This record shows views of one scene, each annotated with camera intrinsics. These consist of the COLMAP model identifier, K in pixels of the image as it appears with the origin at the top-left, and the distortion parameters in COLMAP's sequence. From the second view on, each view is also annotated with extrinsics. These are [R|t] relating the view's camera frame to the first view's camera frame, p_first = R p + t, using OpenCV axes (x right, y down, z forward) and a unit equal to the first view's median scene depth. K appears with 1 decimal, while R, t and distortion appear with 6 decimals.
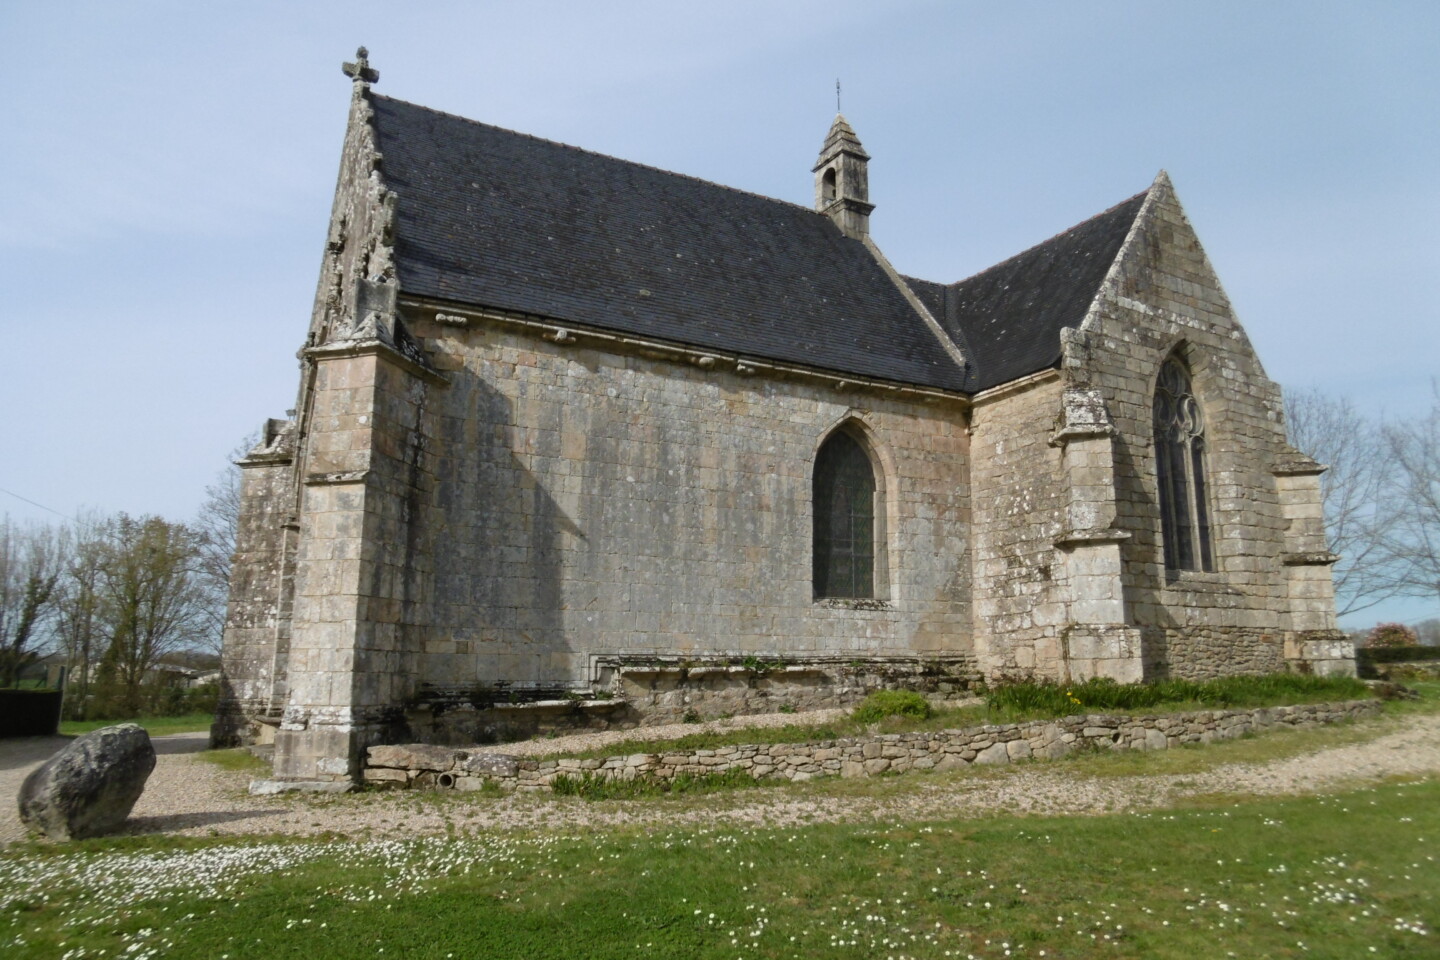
lens RADIAL K [[1029.0, 0, 720.0], [0, 1029.0, 480.0], [0, 0, 1]] dist [0.003056, 0.002440]
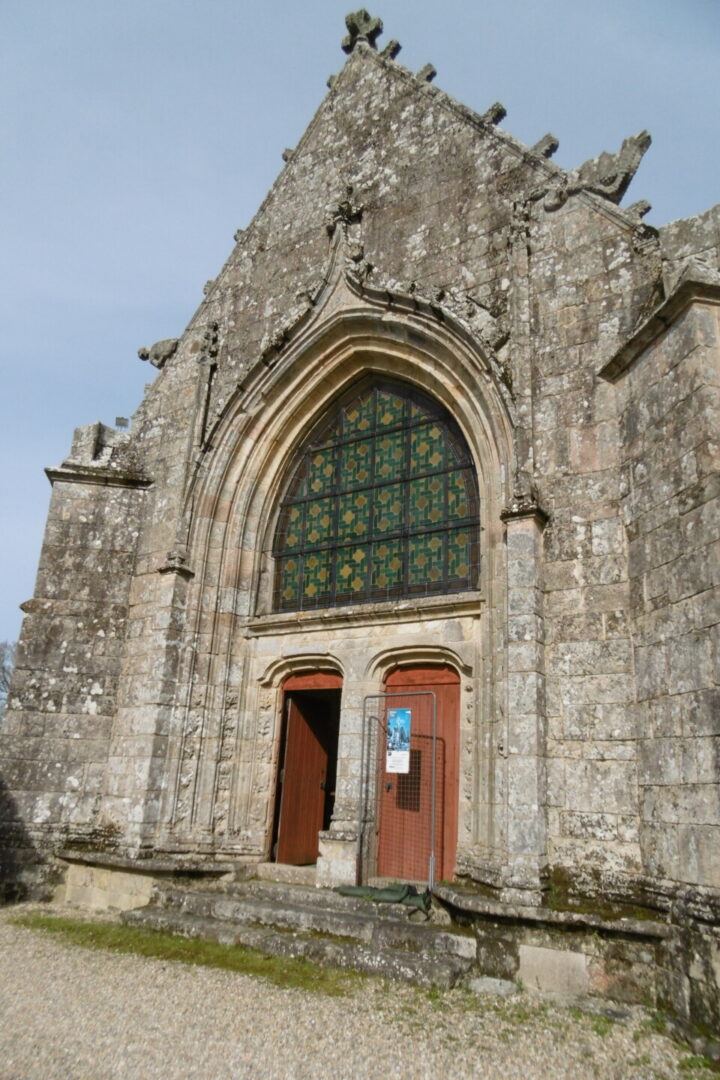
lens RADIAL K [[771.7, 0, 360.0], [0, 771.7, 540.0], [0, 0, 1]] dist [0.003056, 0.002440]
pose [[0.902933, 0.176949, 0.391665, -0.489988], [-0.130668, 0.981196, -0.142055, 0.079029], [-0.409437, 0.077088, 0.909076, 0.453024]]
